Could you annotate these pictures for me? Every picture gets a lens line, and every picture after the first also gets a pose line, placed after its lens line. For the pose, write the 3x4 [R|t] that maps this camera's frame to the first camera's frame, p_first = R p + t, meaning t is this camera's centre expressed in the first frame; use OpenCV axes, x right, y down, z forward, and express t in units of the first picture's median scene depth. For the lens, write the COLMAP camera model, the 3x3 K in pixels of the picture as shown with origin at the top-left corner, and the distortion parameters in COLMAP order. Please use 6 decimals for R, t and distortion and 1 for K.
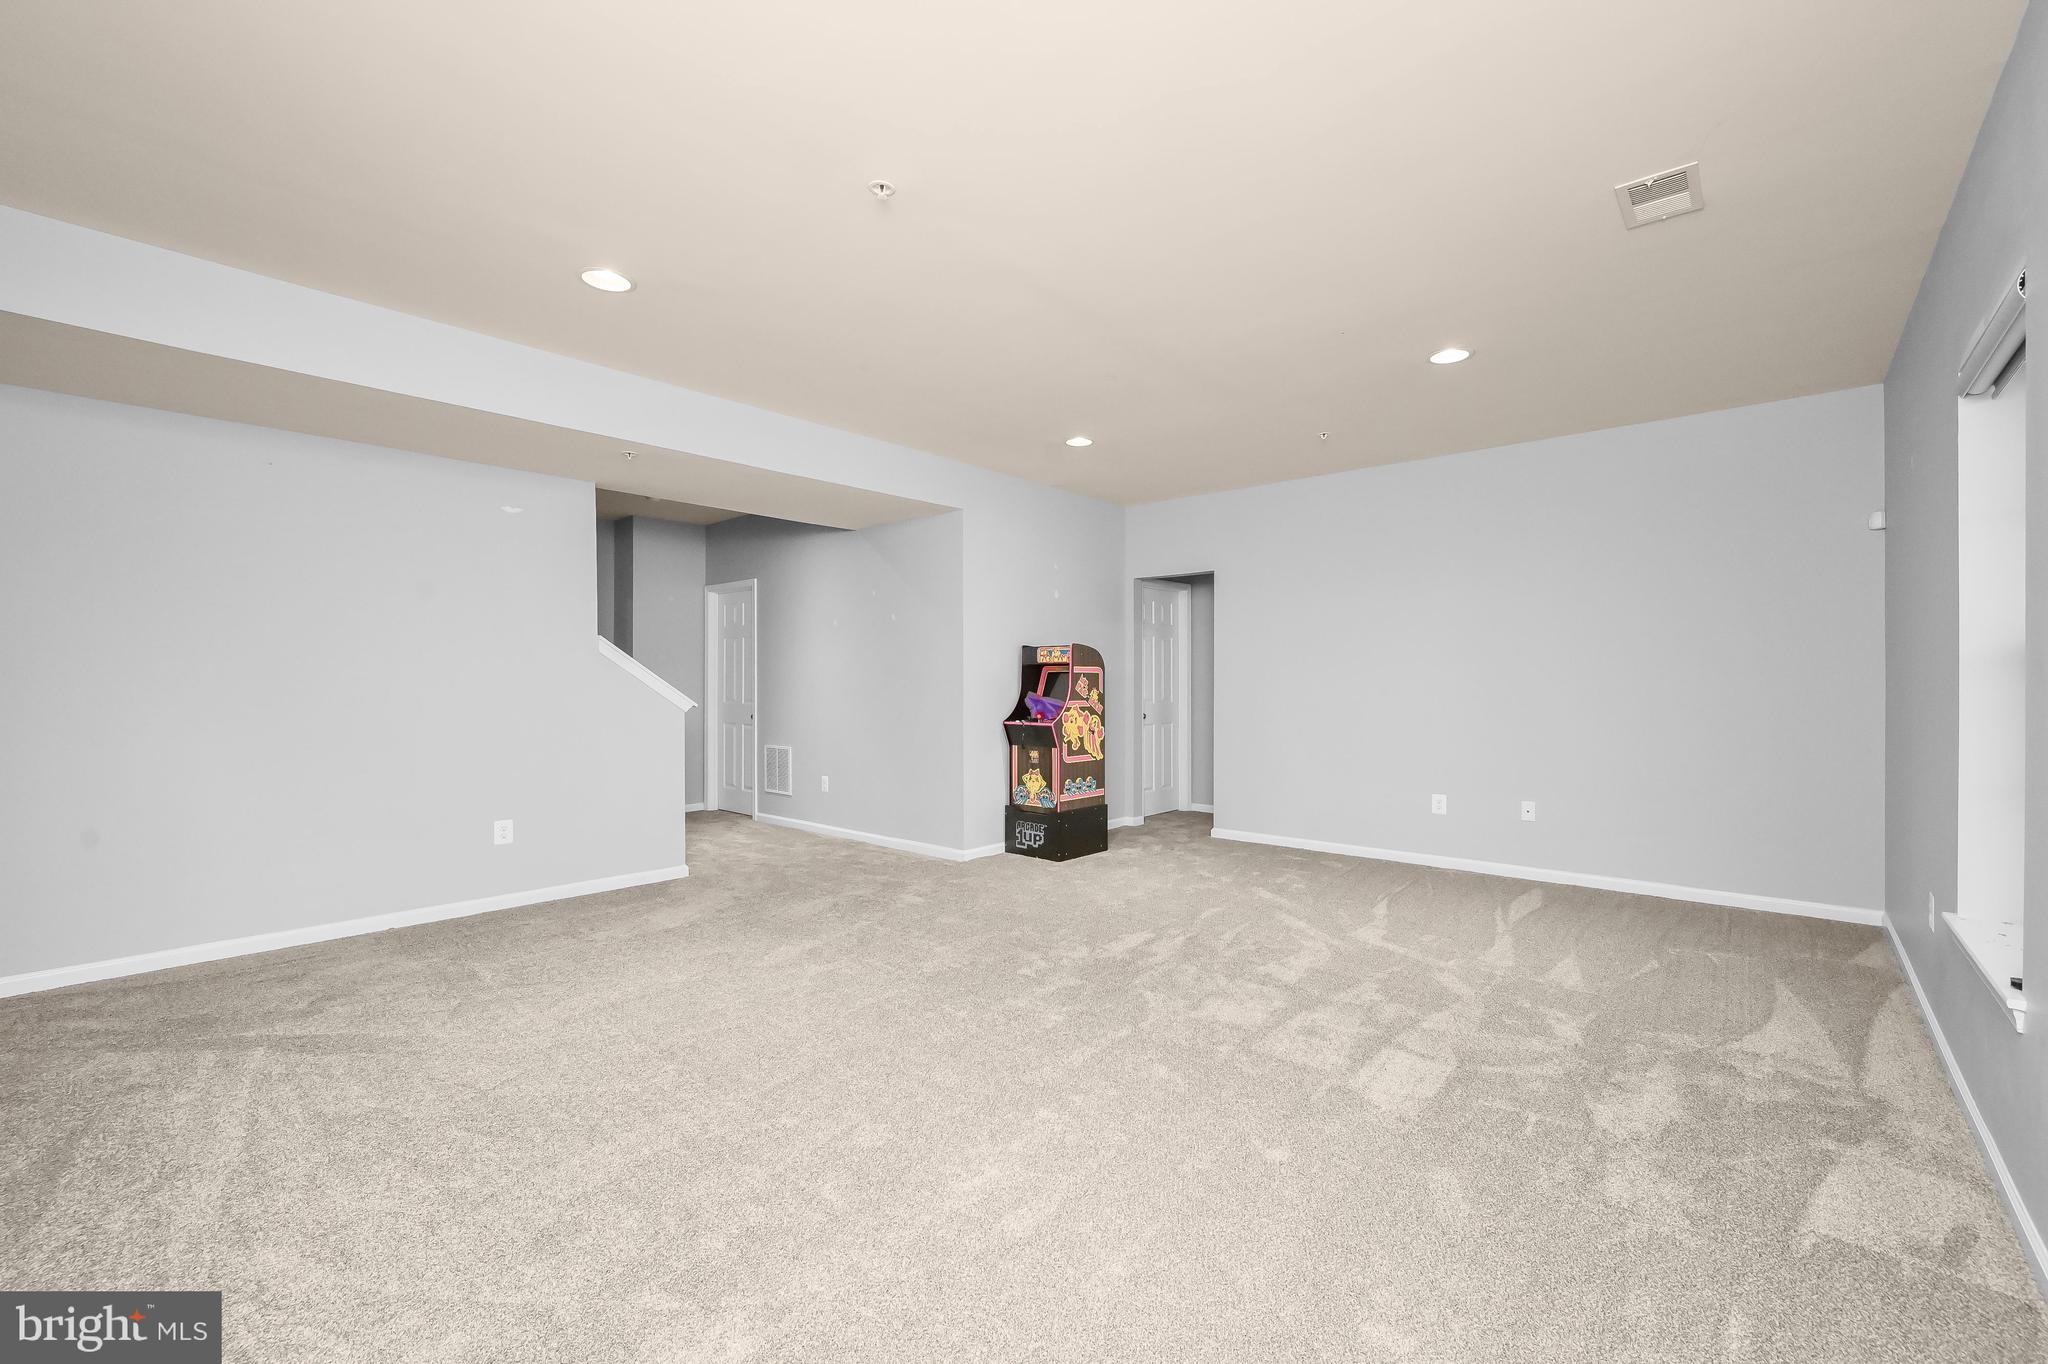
lens RADIAL K [[850.9, 0, 1024.0], [0, 850.9, 682.0], [0, 0, 1]] dist [0.000085, 0.000005]
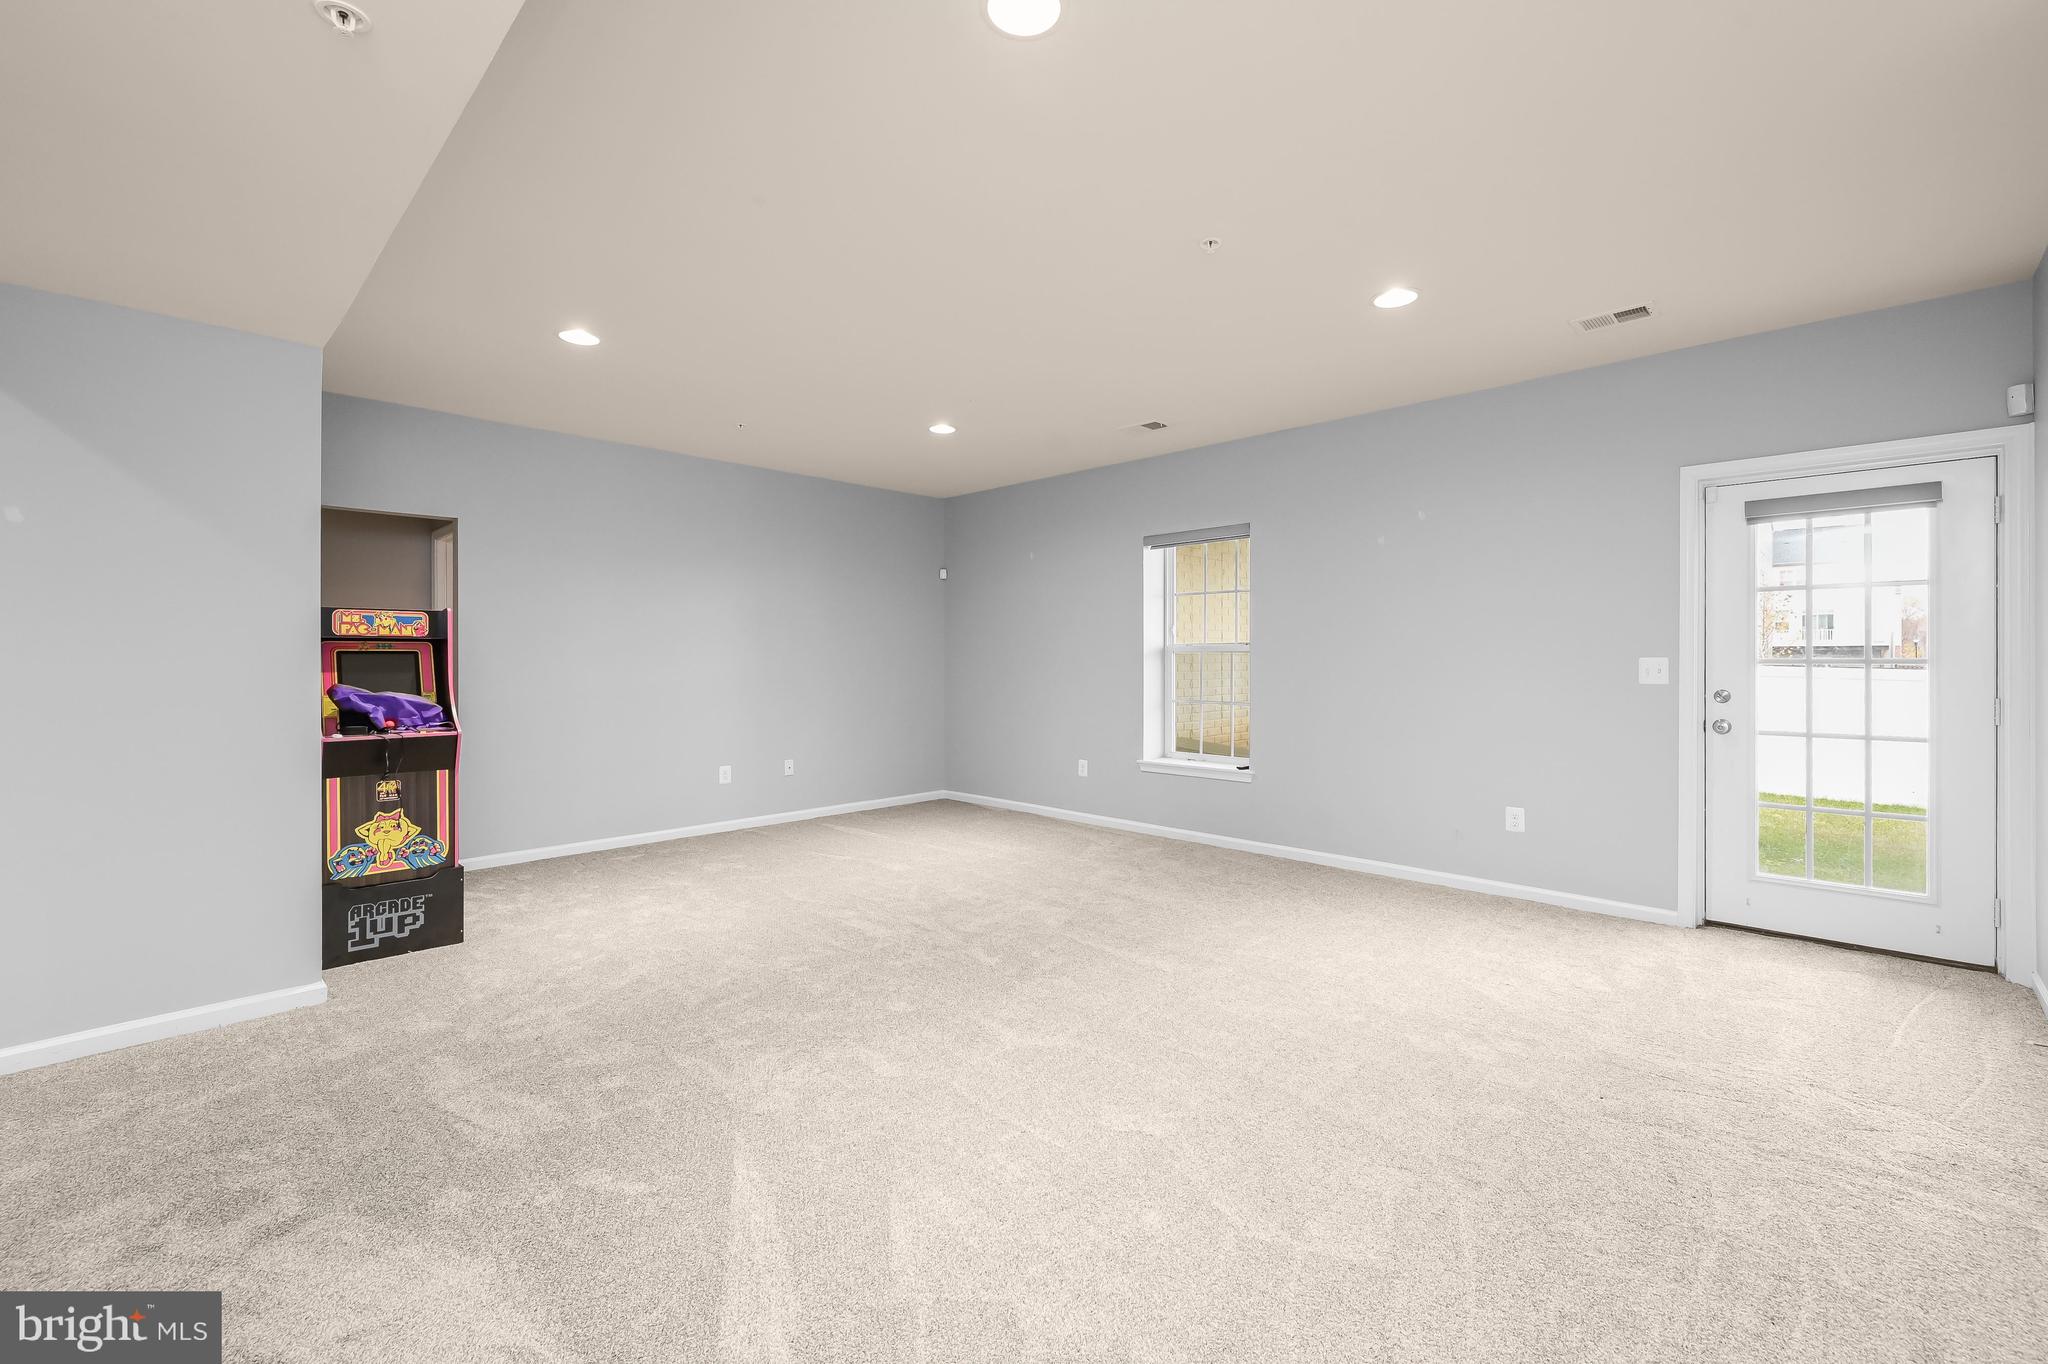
lens RADIAL K [[850.9, 0, 1024.0], [0, 850.9, 682.0], [0, 0, 1]] dist [0.000085, 0.000005]
pose [[0.044427, -0.022695, 0.998755, -0.556317], [-0.001050, 0.999740, 0.022764, -0.003546], [-0.999012, -0.002060, 0.044391, 0.509603]]
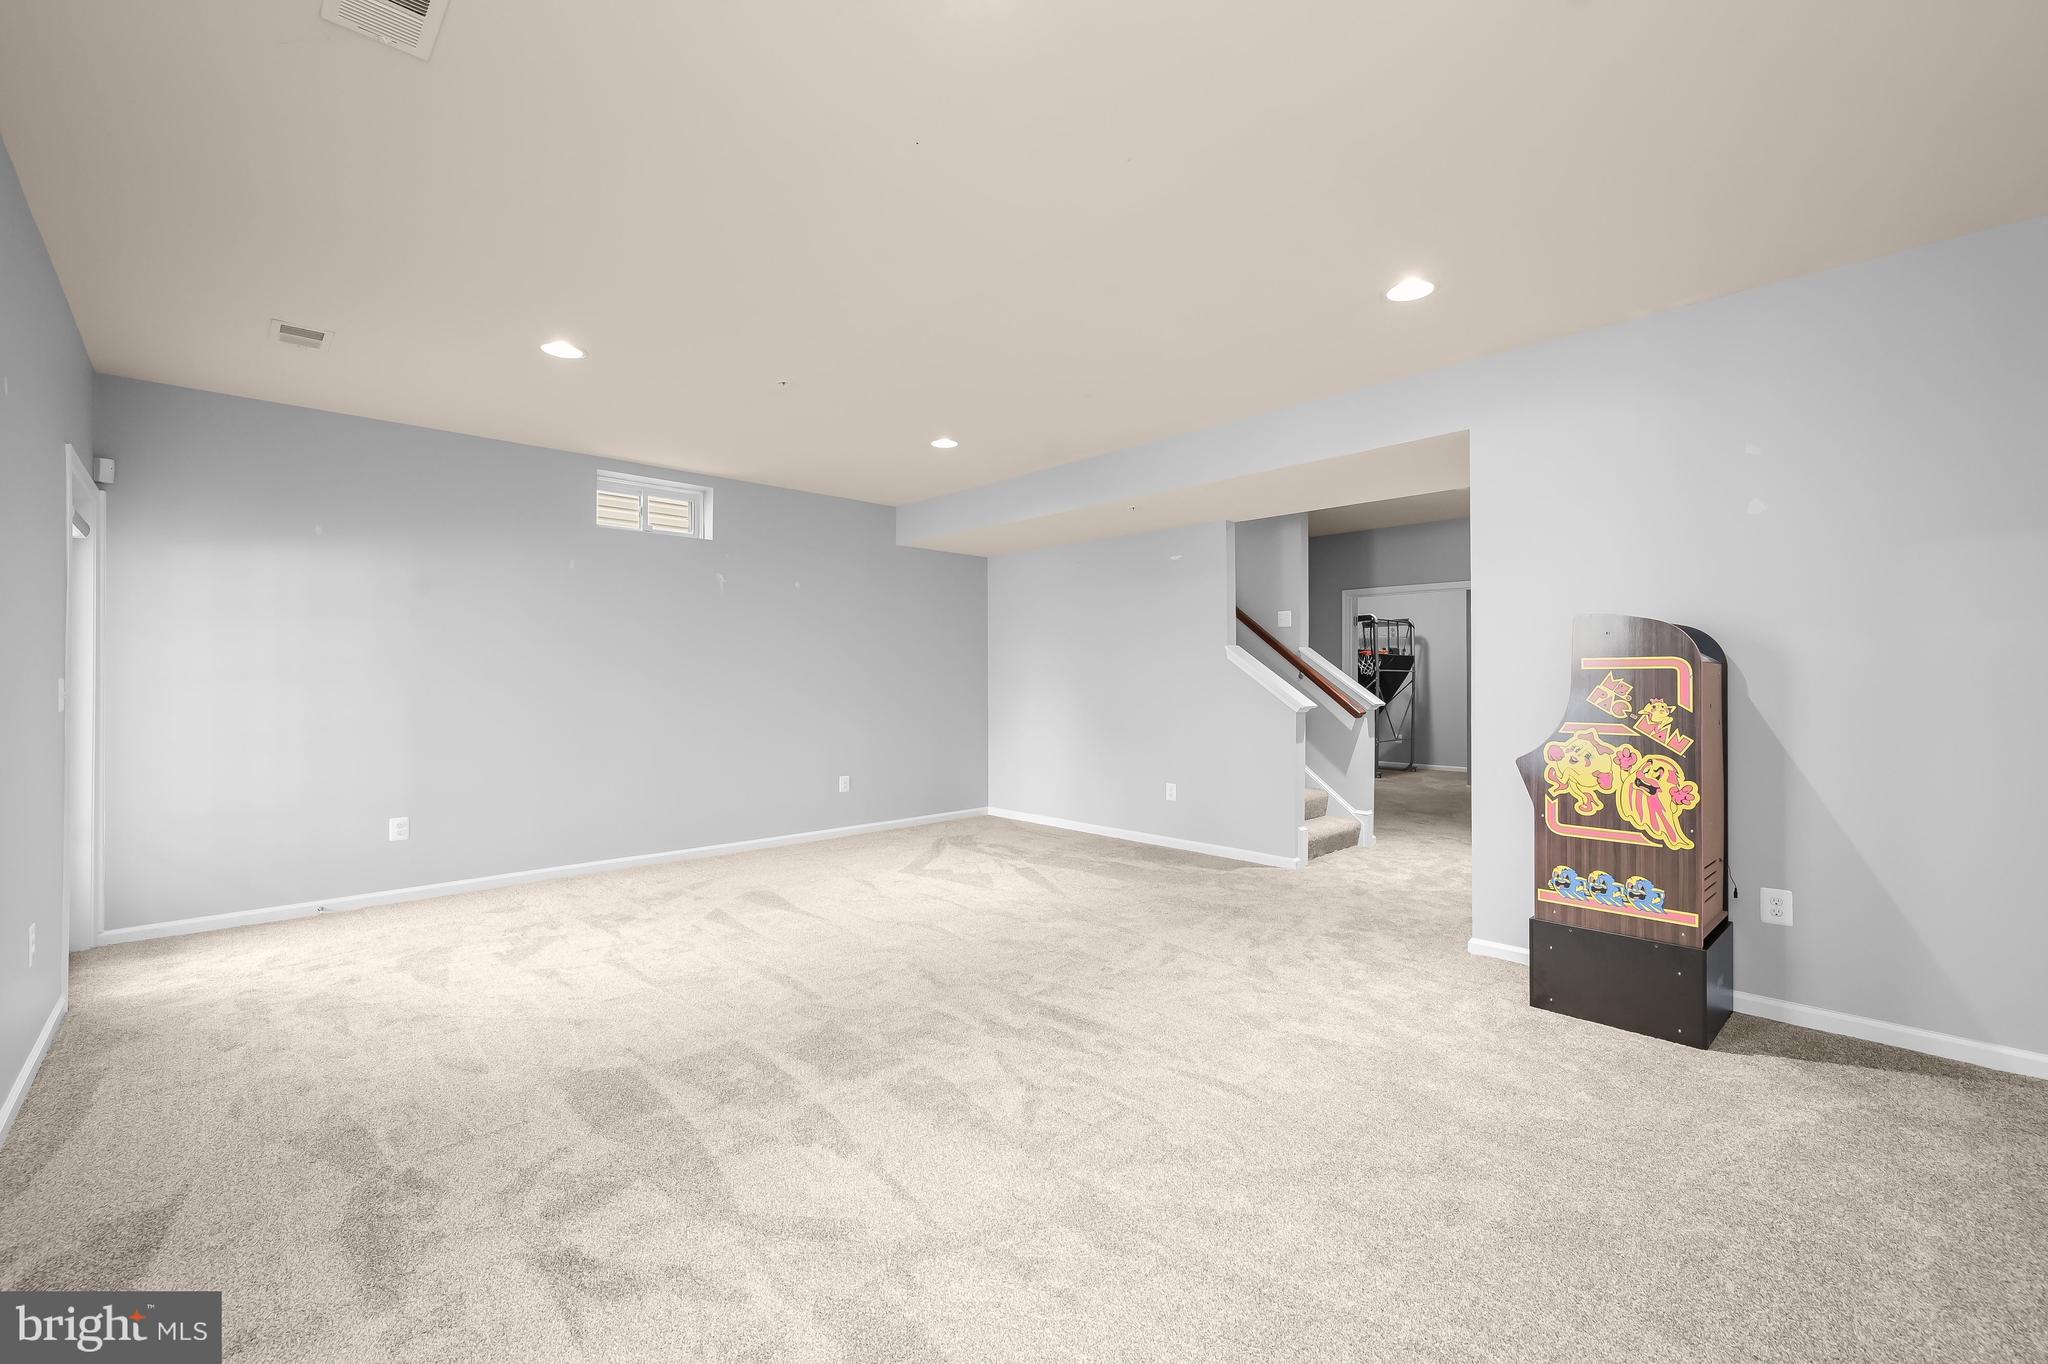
lens RADIAL K [[850.9, 0, 1024.0], [0, 850.9, 682.0], [0, 0, 1]] dist [0.000085, 0.000005]
pose [[-0.085577, 0.005918, -0.996314, 0.620089], [-0.000954, 0.999981, 0.006022, -0.005950], [0.996331, 0.001466, -0.085569, 0.698236]]
